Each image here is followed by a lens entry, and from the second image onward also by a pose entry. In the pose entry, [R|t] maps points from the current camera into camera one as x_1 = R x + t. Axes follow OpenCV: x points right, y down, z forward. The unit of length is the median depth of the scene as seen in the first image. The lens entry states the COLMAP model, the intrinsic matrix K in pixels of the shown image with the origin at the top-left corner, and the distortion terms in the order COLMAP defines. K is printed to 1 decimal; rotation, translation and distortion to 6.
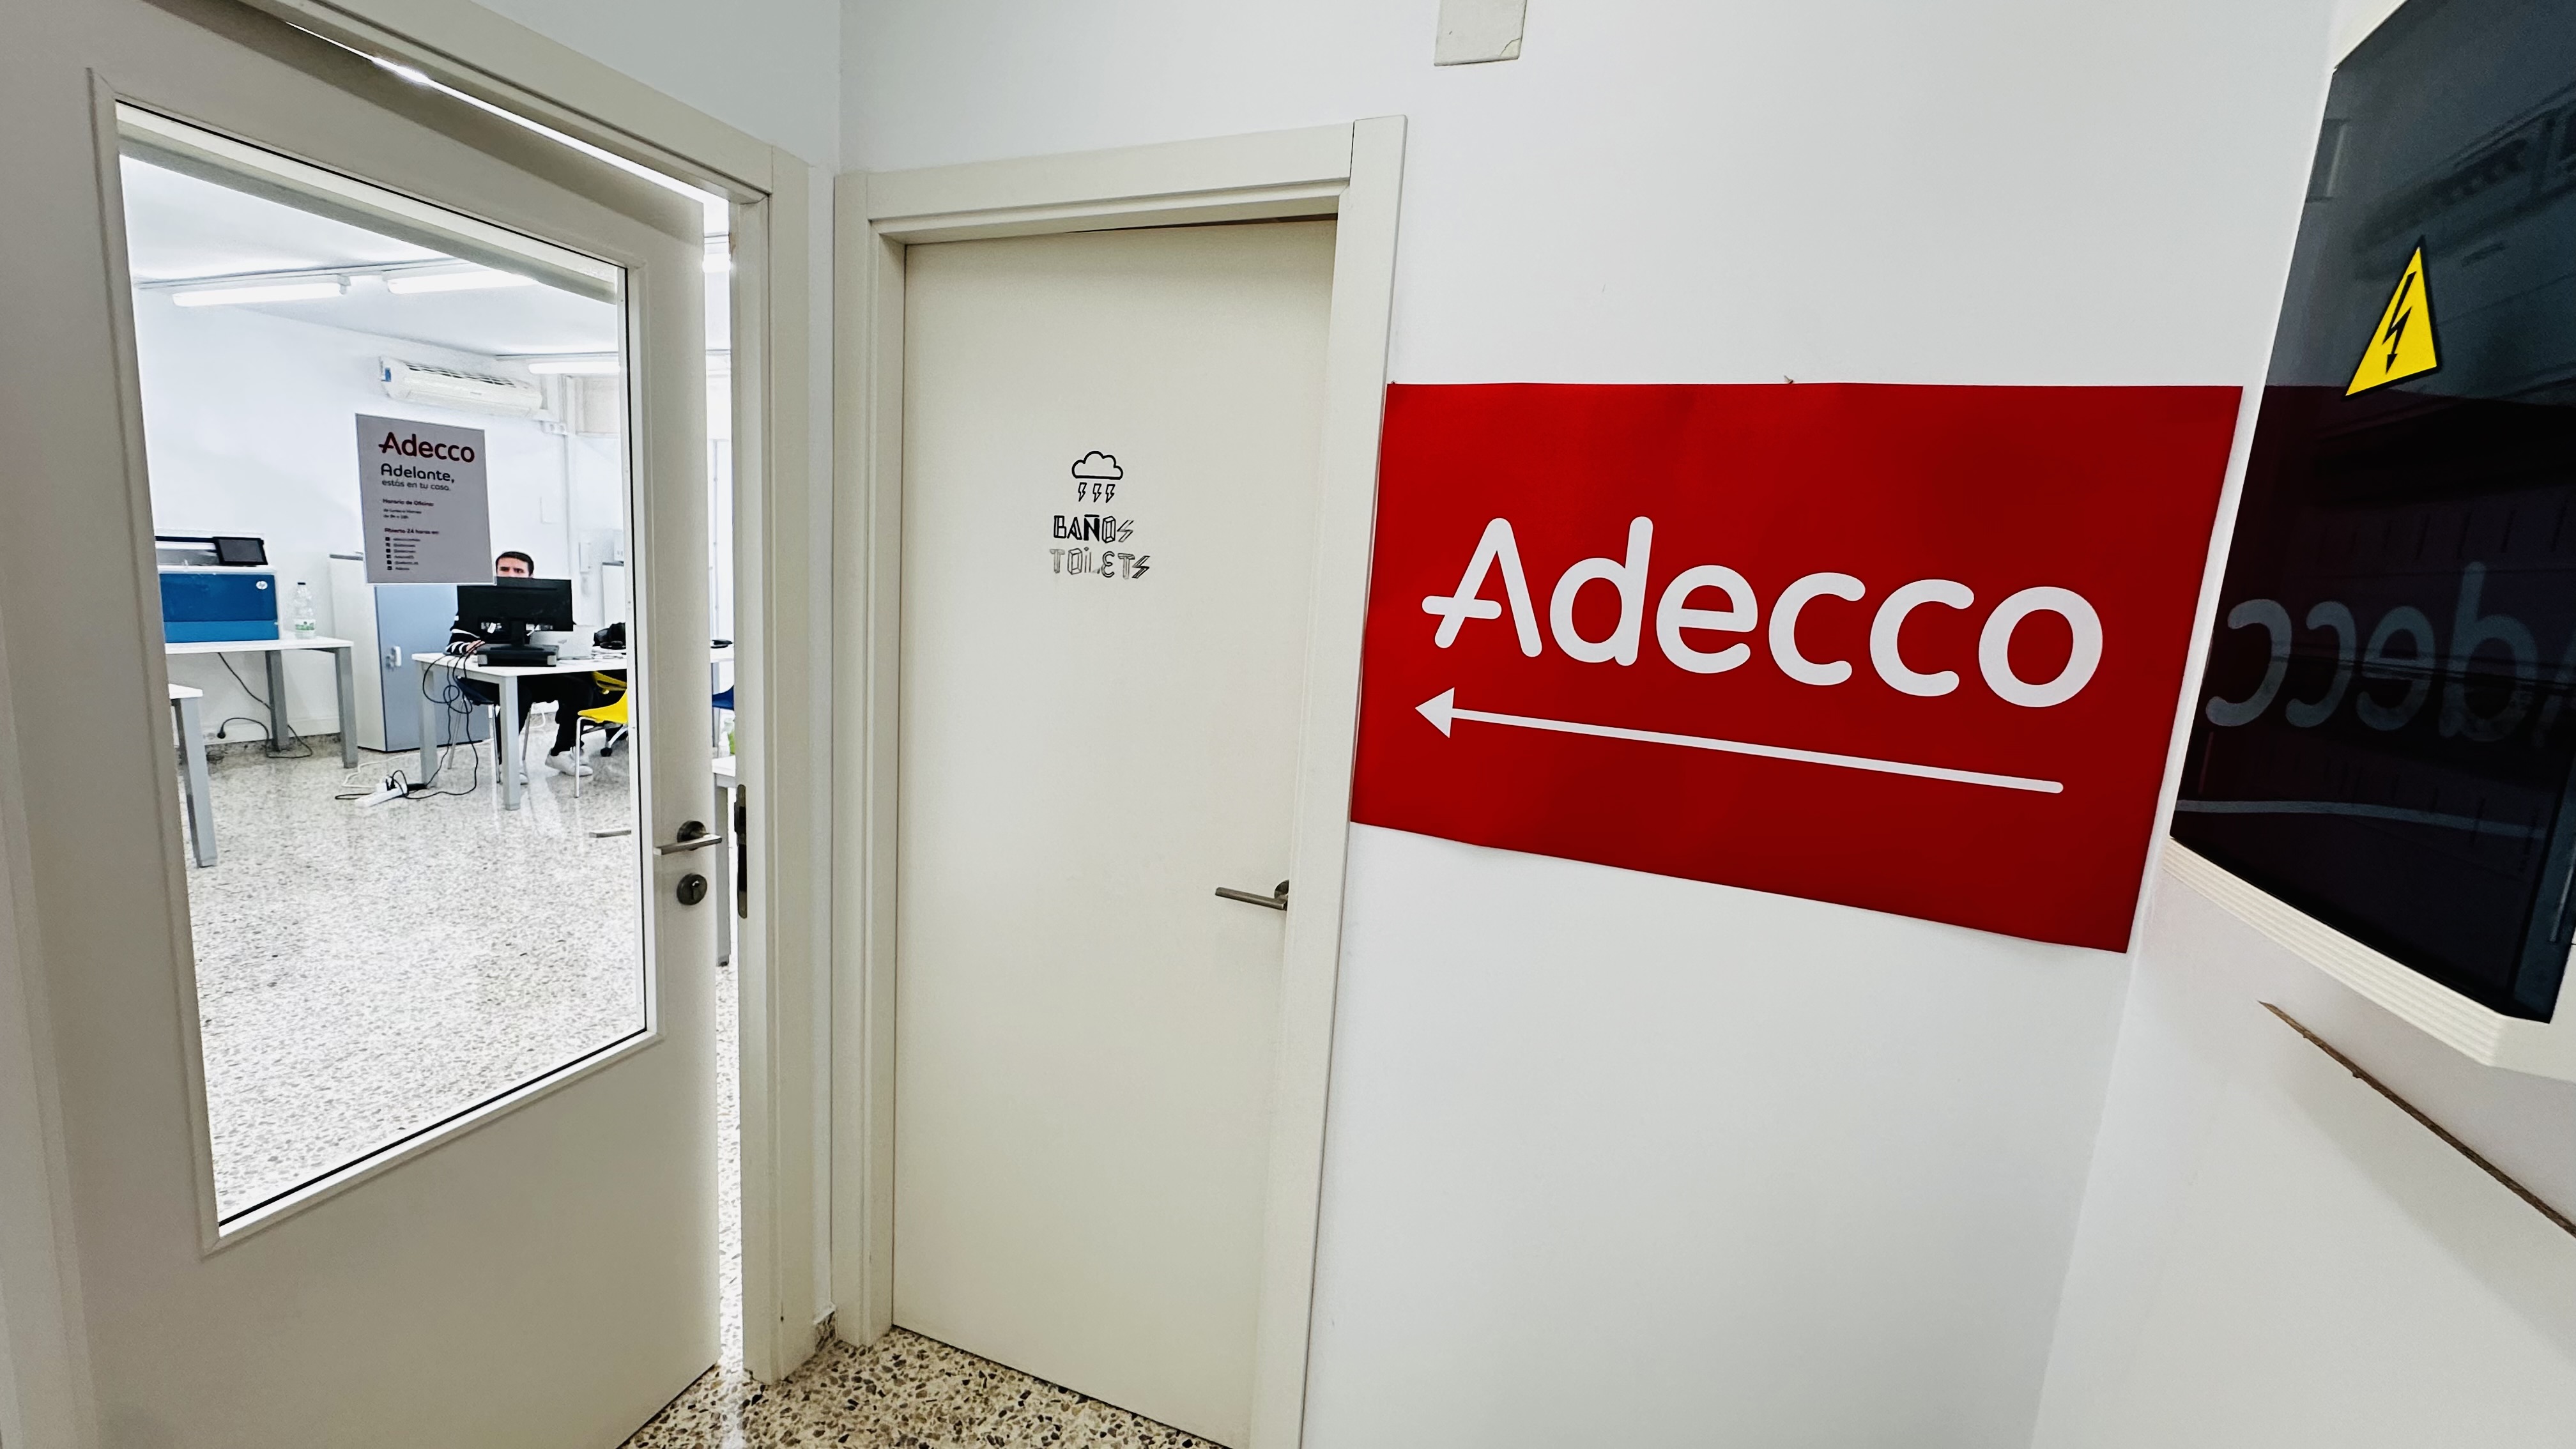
lens RADIAL K [[1015.6, 0, 1288.0], [0, 1015.6, 724.5], [0, 0, 1]] dist [-0.001586, 0.000178]
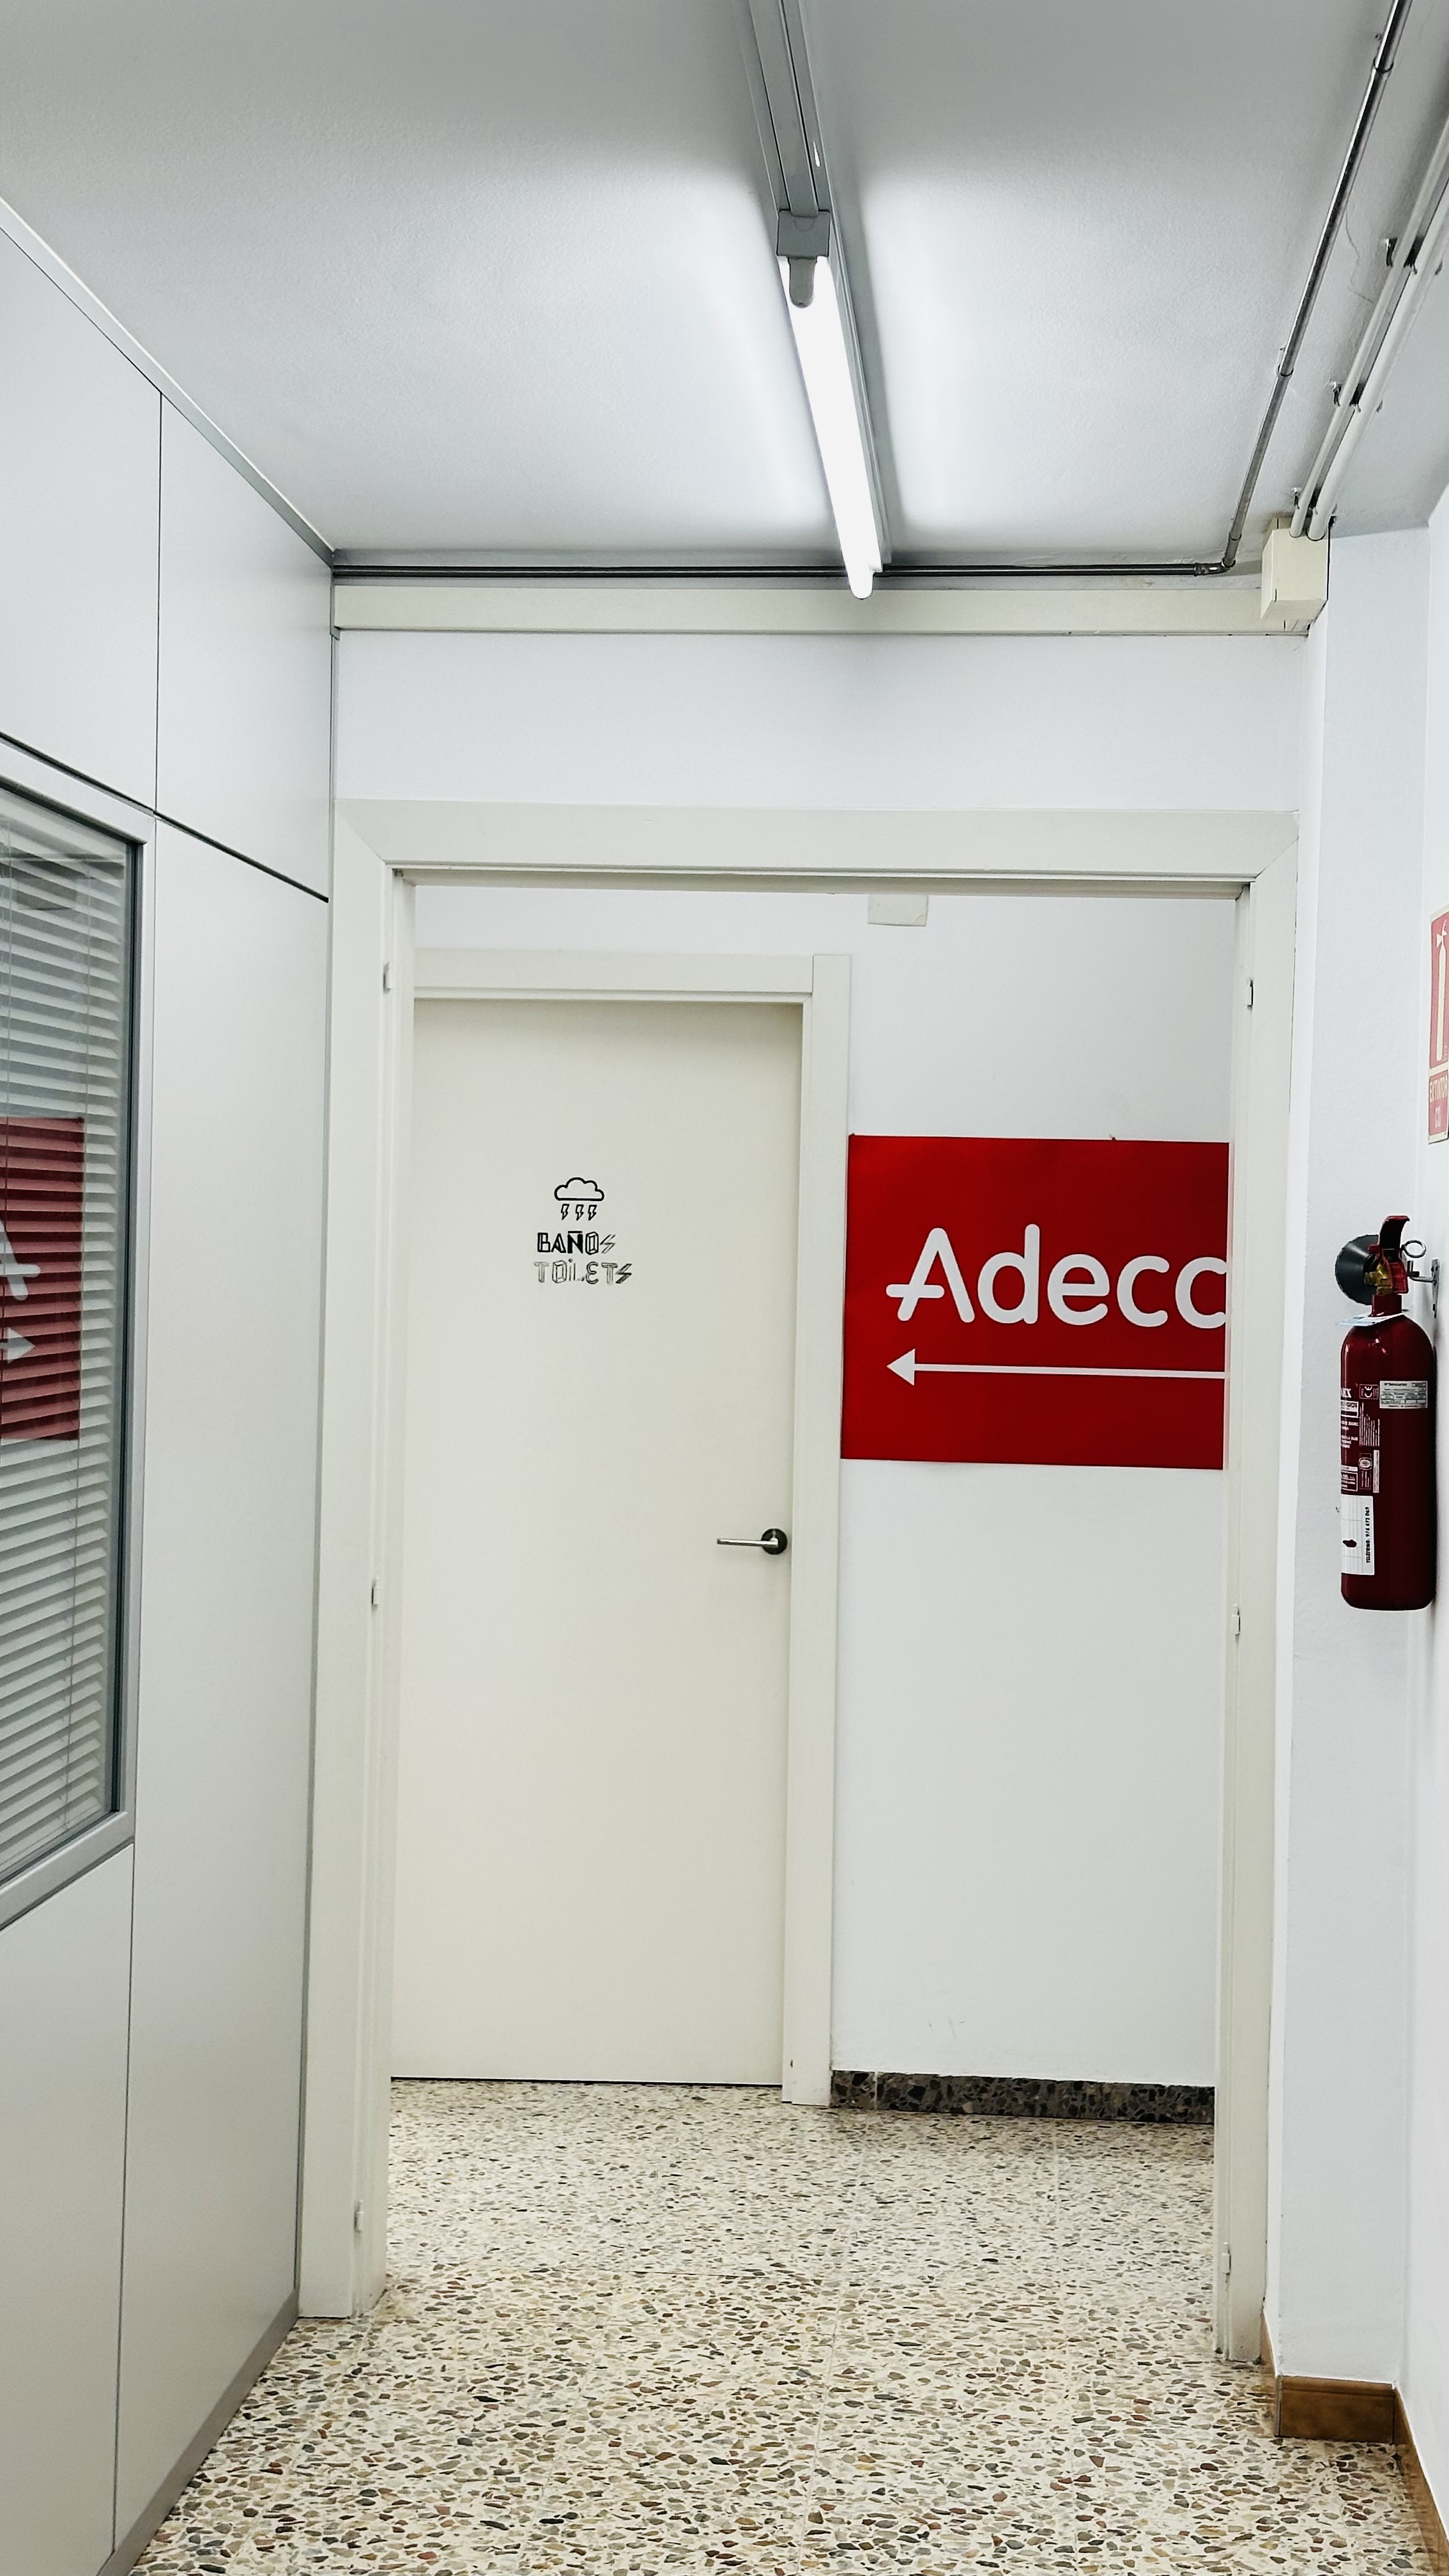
lens RADIAL K [[3550.5, 0, 746.4], [0, 3550.5, 1298.4], [0, 0, 1]] dist [0.164012, -0.045176]
pose [[0.949826, -0.055843, 0.307752, -1.551803], [0.093192, 0.989771, -0.108024, 0.400304], [-0.298572, 0.131284, 0.945314, -3.544829]]
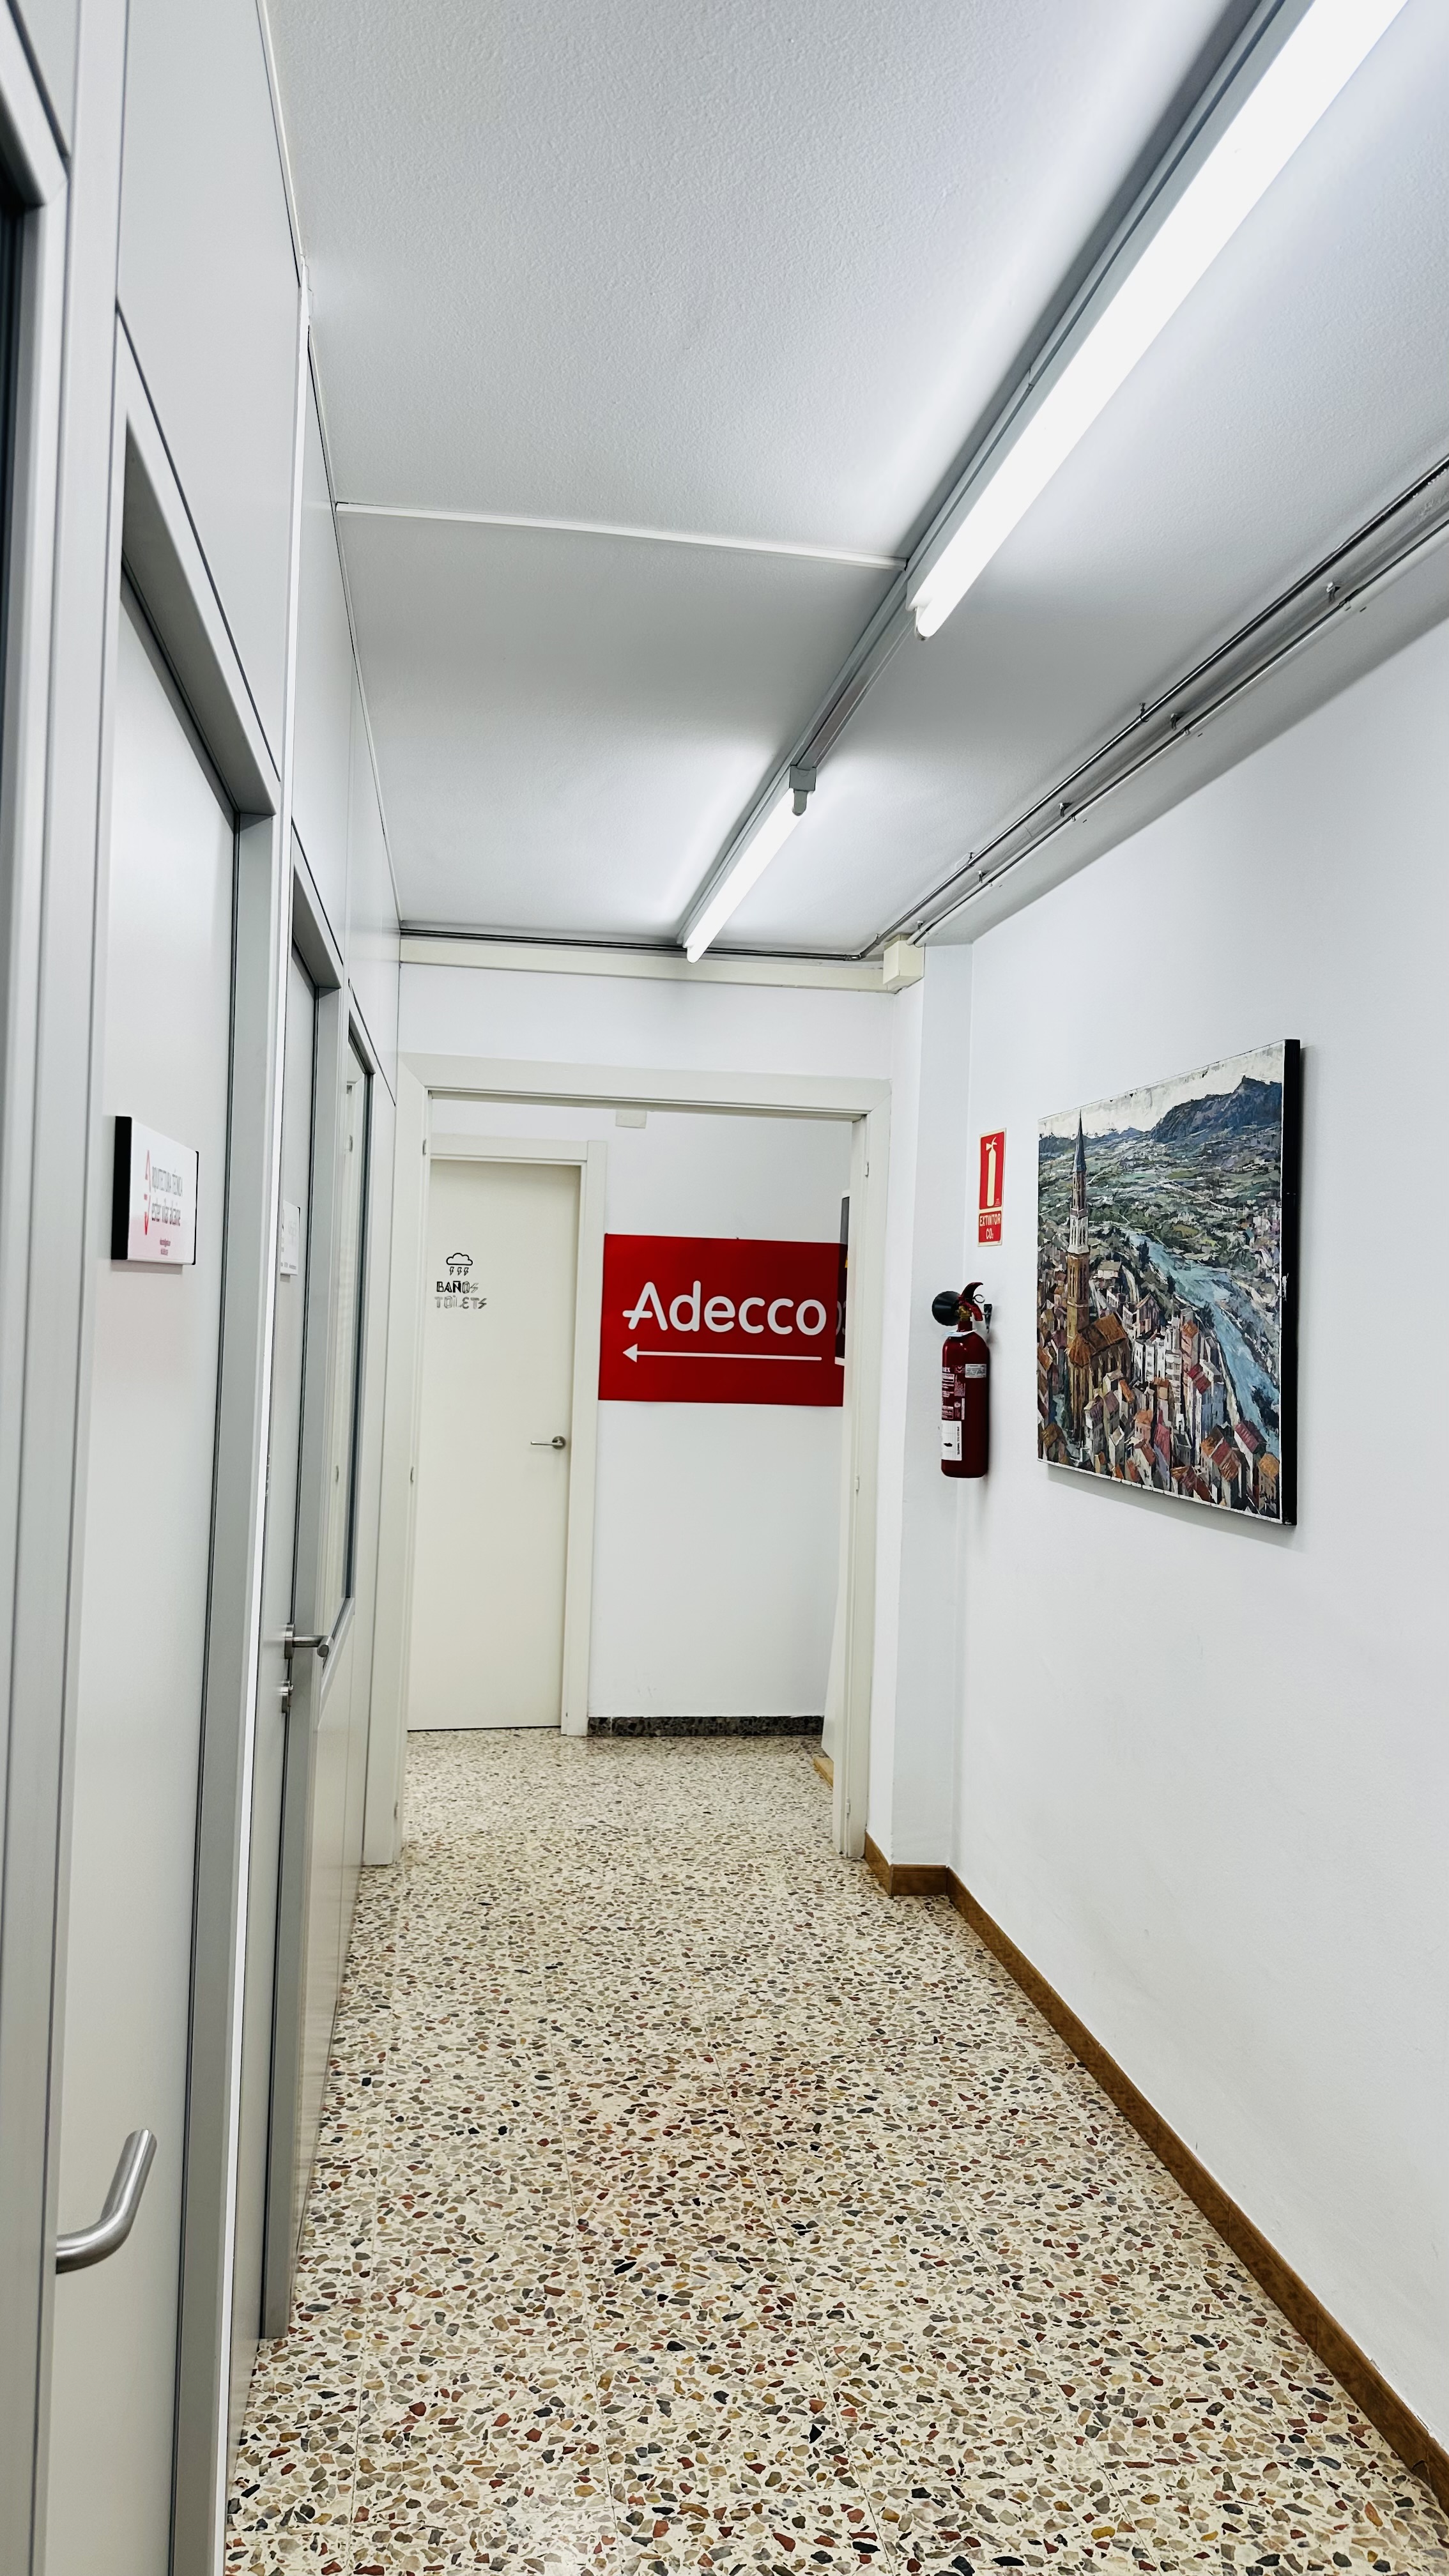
lens RADIAL K [[1777.2, 0, 722.3], [0, 1777.2, 1278.3], [0, 0, 1]] dist [0.180438, -0.244472]
pose [[0.857835, -0.036989, 0.512592, -2.083079], [0.105036, 0.988972, -0.104416, 0.313231], [-0.503077, 0.143412, 0.852260, -3.208773]]
